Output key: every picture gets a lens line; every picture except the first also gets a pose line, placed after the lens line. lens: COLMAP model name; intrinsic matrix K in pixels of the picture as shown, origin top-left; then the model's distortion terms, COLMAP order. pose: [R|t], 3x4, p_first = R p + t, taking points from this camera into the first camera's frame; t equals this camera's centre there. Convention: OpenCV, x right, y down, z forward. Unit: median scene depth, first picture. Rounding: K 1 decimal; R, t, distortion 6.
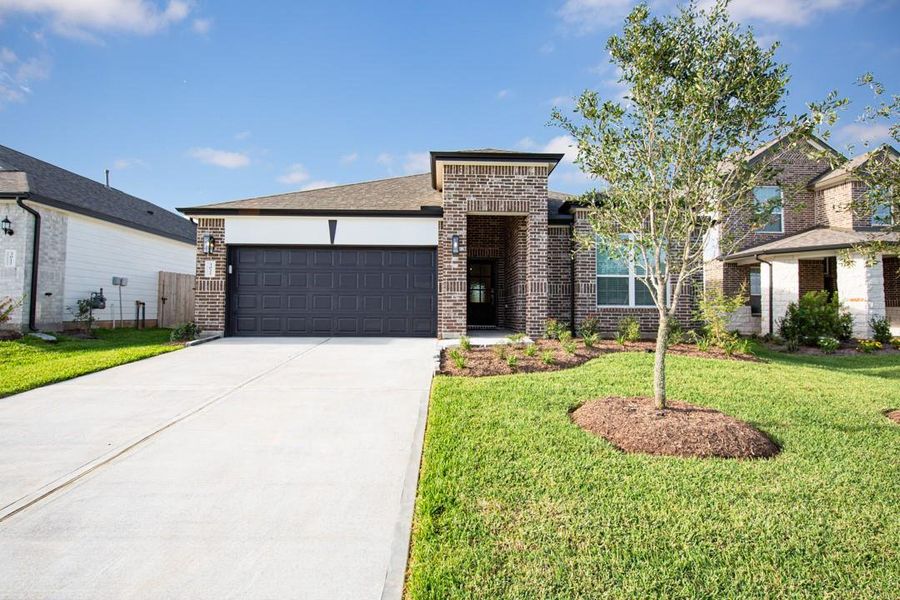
lens RADIAL K [[283.2, 0, 451.5], [0, 283.2, 296.4], [0, 0, 1]] dist [0.000808, 0.000016]
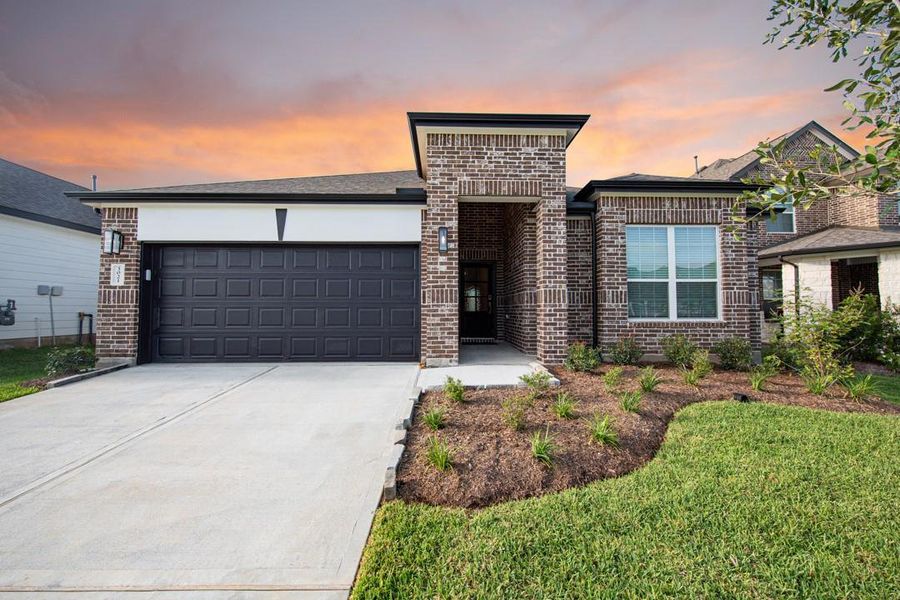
lens RADIAL K [[283.2, 0, 451.5], [0, 283.2, 296.4], [0, 0, 1]] dist [0.000808, 0.000016]
pose [[0.999840, -0.007194, 0.016371, 0.021050], [0.007486, 0.999813, -0.017818, -0.019325], [-0.016240, 0.017938, 0.999707, 0.241149]]
